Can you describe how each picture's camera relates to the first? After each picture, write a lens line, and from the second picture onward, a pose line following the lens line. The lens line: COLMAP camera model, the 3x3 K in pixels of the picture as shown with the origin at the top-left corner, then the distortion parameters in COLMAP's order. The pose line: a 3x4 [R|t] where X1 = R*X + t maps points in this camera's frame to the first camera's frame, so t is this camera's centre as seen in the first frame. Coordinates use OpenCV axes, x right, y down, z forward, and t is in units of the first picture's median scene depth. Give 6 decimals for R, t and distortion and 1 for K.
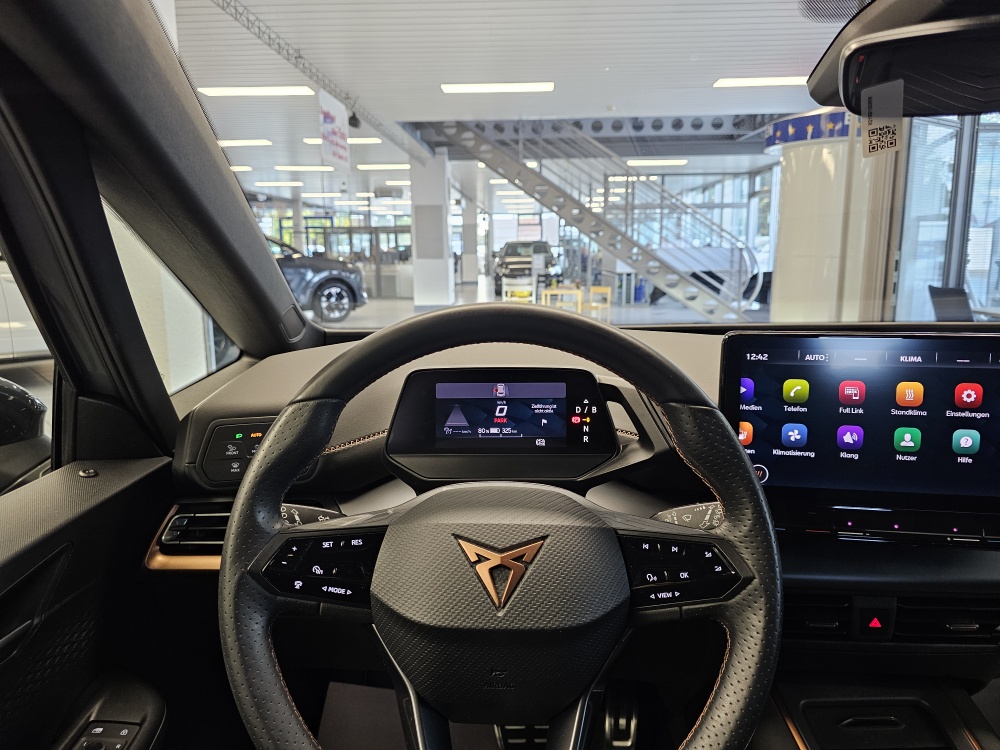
lens RADIAL K [[674.1, 0, 500.5], [0, 674.1, 363.0], [0, 0, 1]] dist [0.056696, -0.058042]
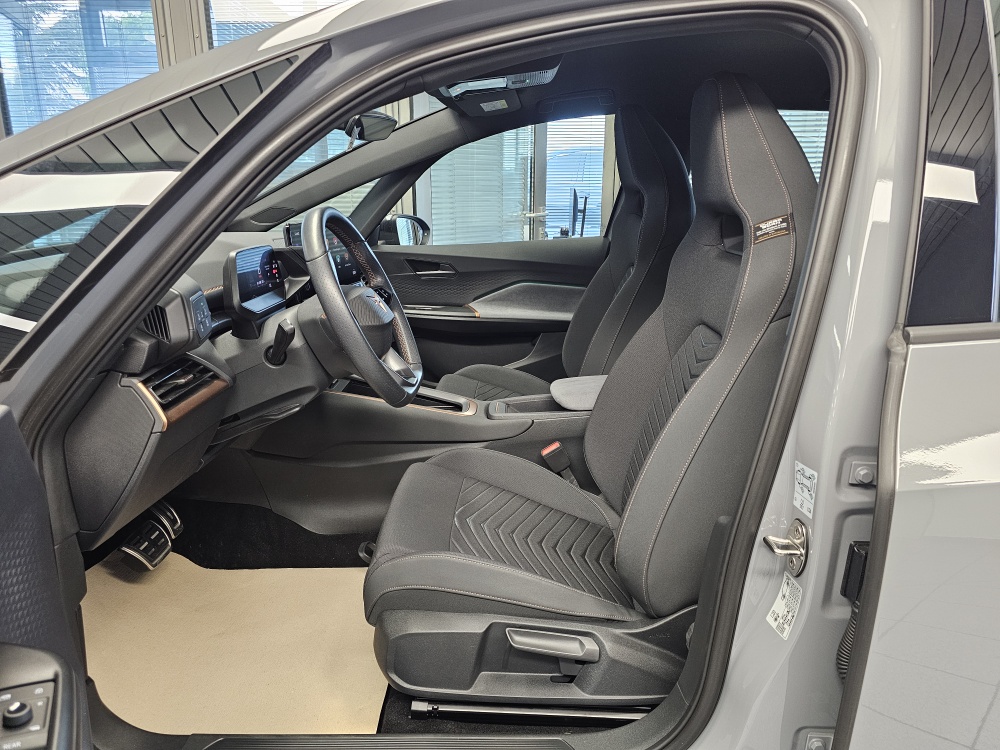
lens RADIAL K [[674.1, 0, 506.4], [0, 674.1, 372.4], [0, 0, 1]] dist [0.056696, -0.058042]
pose [[-0.010716, -0.252402, 0.967563, -1.898293], [0.160117, 0.954700, 0.250820, -0.022205], [-0.987040, 0.157611, 0.030183, 0.320956]]
